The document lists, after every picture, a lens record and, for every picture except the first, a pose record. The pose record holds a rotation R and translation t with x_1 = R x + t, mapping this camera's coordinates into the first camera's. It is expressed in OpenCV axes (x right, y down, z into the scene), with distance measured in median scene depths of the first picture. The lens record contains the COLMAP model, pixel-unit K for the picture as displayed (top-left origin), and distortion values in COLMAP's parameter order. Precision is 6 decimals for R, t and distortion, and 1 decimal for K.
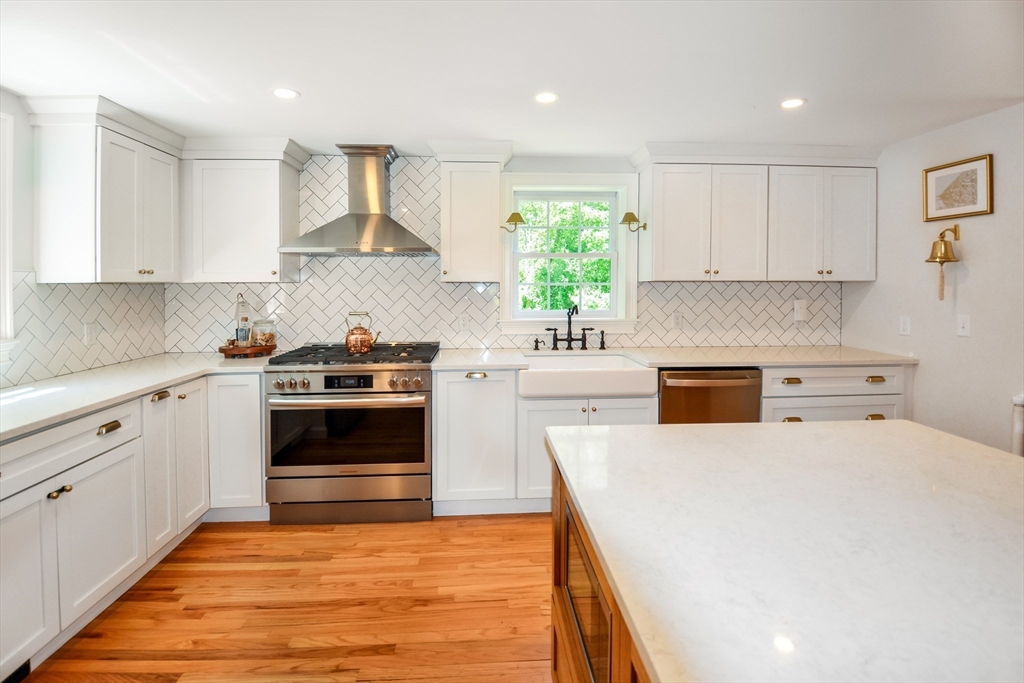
lens RADIAL K [[478.2, 0, 509.7], [0, 478.2, 286.7], [0, 0, 1]] dist [0.005220, -0.015929]
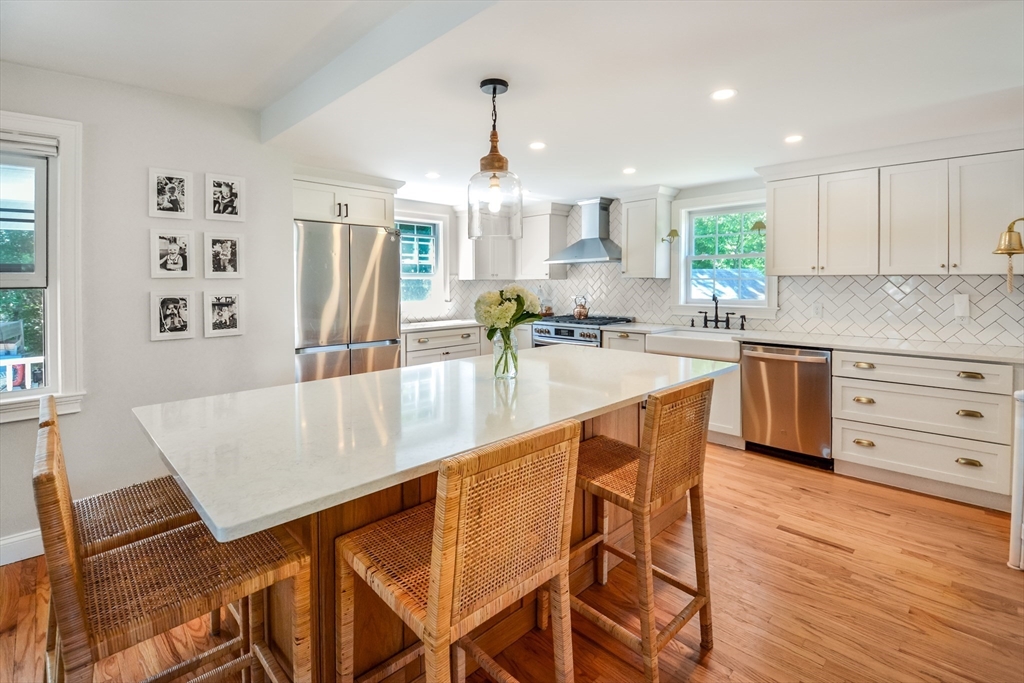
lens RADIAL K [[478.2, 0, 509.7], [0, 478.2, 286.7], [0, 0, 1]] dist [0.005220, -0.015929]
pose [[0.650615, 0.004929, -0.759392, 0.920110], [0.000864, 0.999973, 0.007231, 0.006757], [0.759407, -0.005361, 0.650594, -0.367158]]
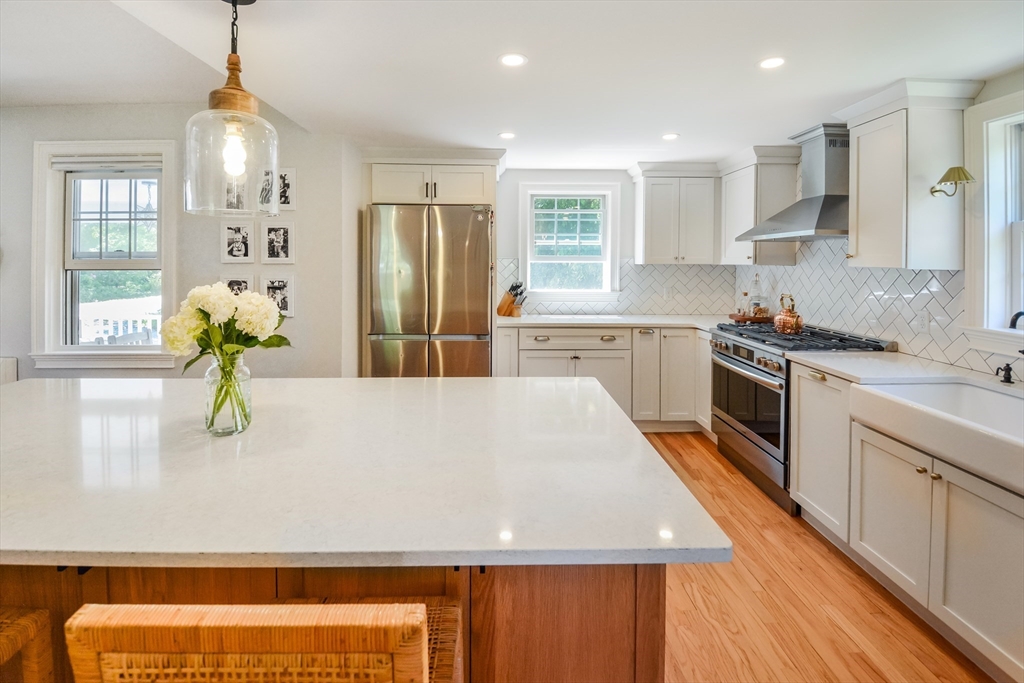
lens RADIAL K [[477.2, 0, 510.2], [0, 477.2, 259.6], [0, 0, 1]] dist [0.023506, -0.016137]
pose [[-0.036098, 0.002402, -0.999345, 0.827962], [-0.009648, 0.999950, 0.002752, -0.023714], [0.999302, 0.009741, -0.036073, 0.468706]]
